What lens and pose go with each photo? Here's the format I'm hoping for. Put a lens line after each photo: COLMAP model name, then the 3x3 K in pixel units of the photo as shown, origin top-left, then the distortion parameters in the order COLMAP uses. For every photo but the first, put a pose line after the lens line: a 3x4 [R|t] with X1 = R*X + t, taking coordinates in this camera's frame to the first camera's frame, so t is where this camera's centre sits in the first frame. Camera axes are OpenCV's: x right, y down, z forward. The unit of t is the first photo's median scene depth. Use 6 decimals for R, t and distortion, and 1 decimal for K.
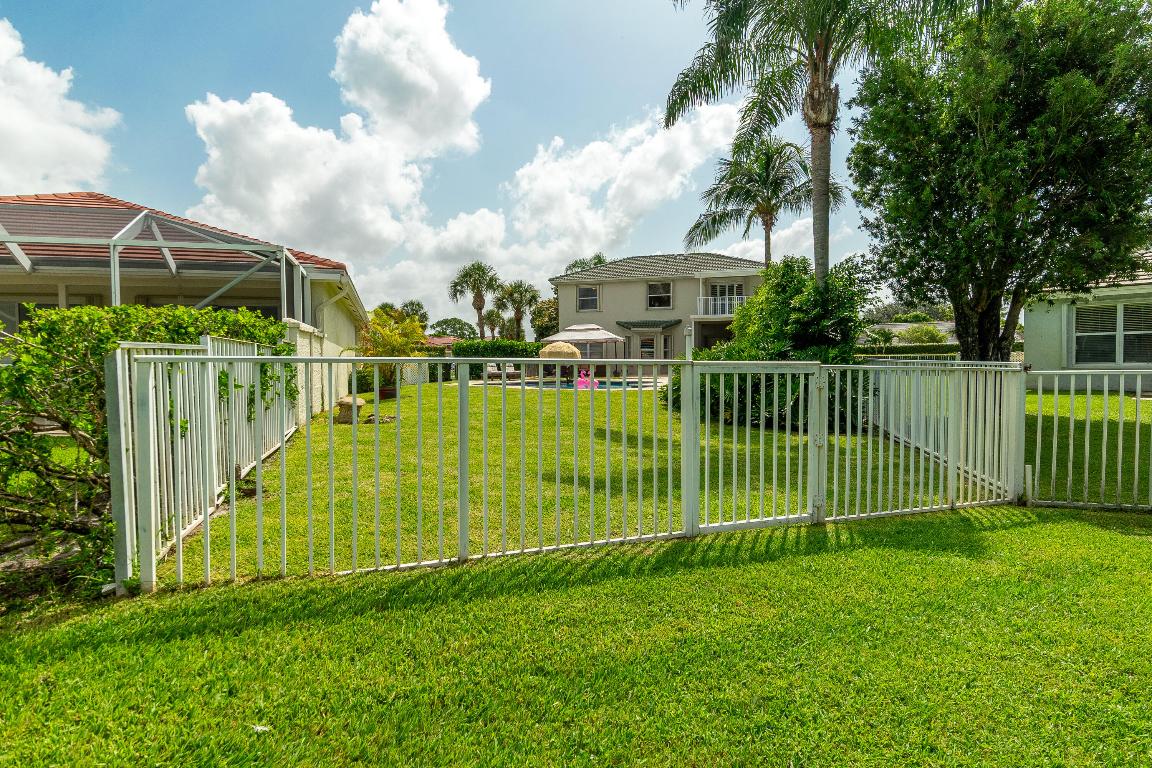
lens RADIAL K [[584.2, 0, 576.0], [0, 584.2, 384.0], [0, 0, 1]] dist [-0.000021, -0.000004]
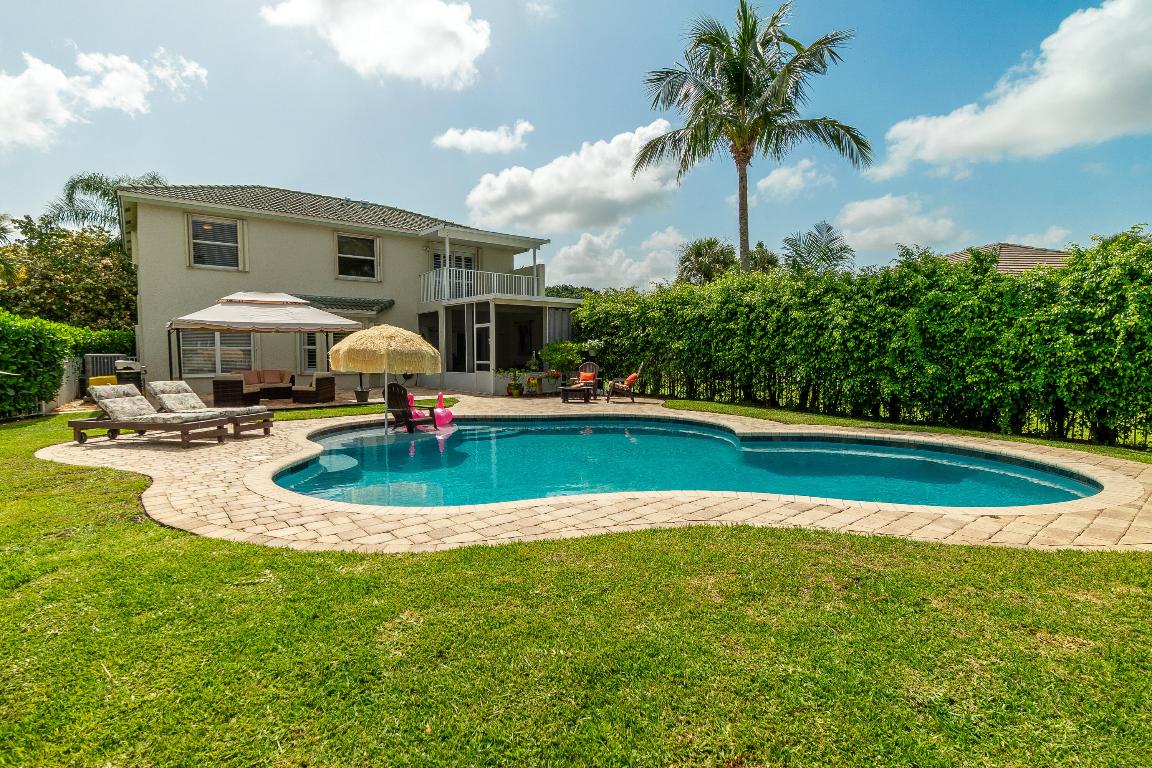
lens RADIAL K [[534.8, 0, 568.6], [0, 534.8, 378.2], [0, 0, 1]] dist [-0.026523, 0.000154]
pose [[0.598167, -0.030712, 0.800783, -0.143946], [0.030659, 0.999411, 0.015428, -0.024174], [-0.800785, 0.015323, 0.598756, 0.421937]]
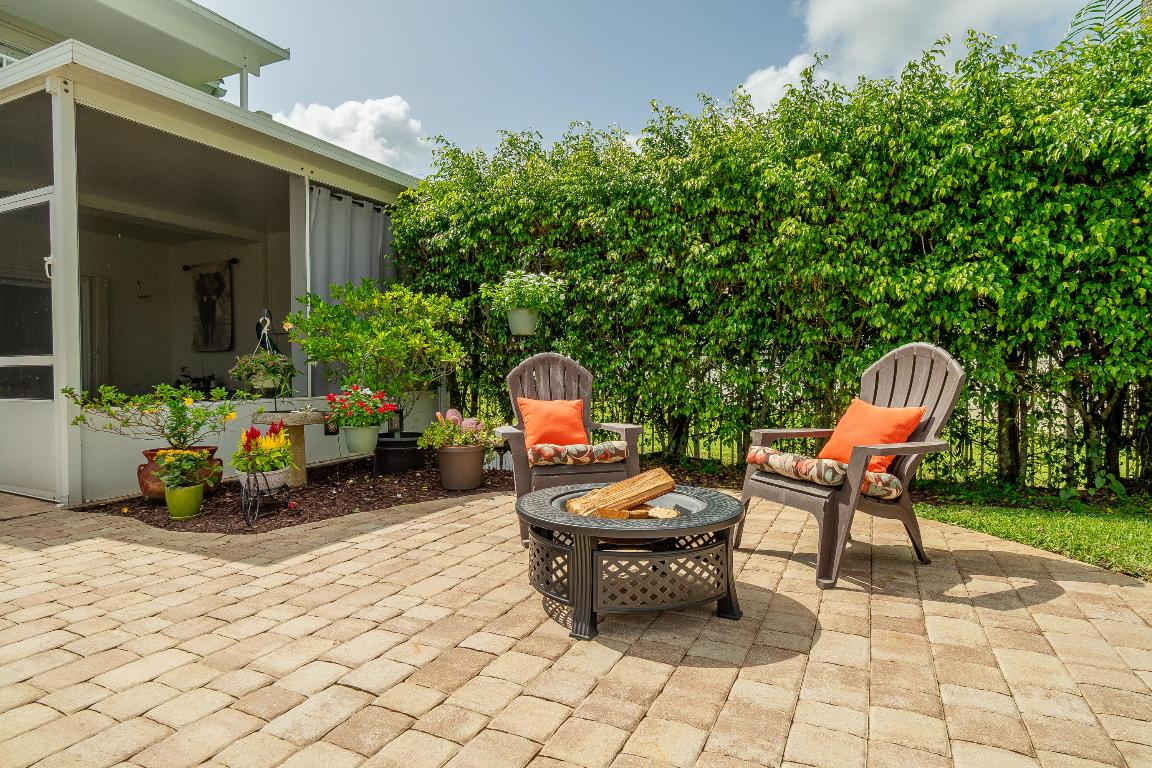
lens RADIAL K [[636.9, 0, 578.3], [0, 636.9, 399.7], [0, 0, 1]] dist [-0.039256, -0.000110]
pose [[0.185769, -0.029591, 0.982148, 0.053581], [0.038408, 0.999001, 0.022834, -0.024036], [-0.981842, 0.033480, 0.186720, 0.600611]]
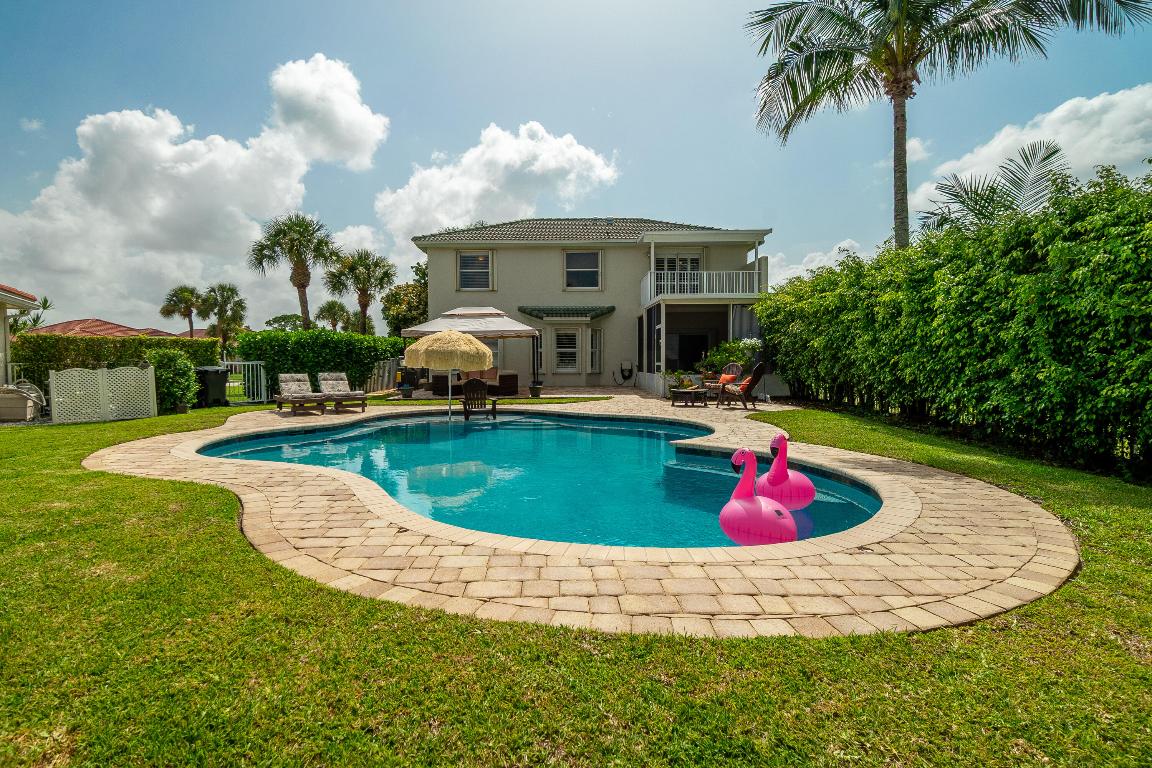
lens RADIAL K [[534.8, 0, 568.6], [0, 534.8, 378.2], [0, 0, 1]] dist [-0.026523, 0.000154]
pose [[0.966511, -0.003793, 0.256599, -0.027363], [0.005324, 0.999972, -0.005269, -0.019240], [-0.256572, 0.006459, 0.966504, 0.343317]]
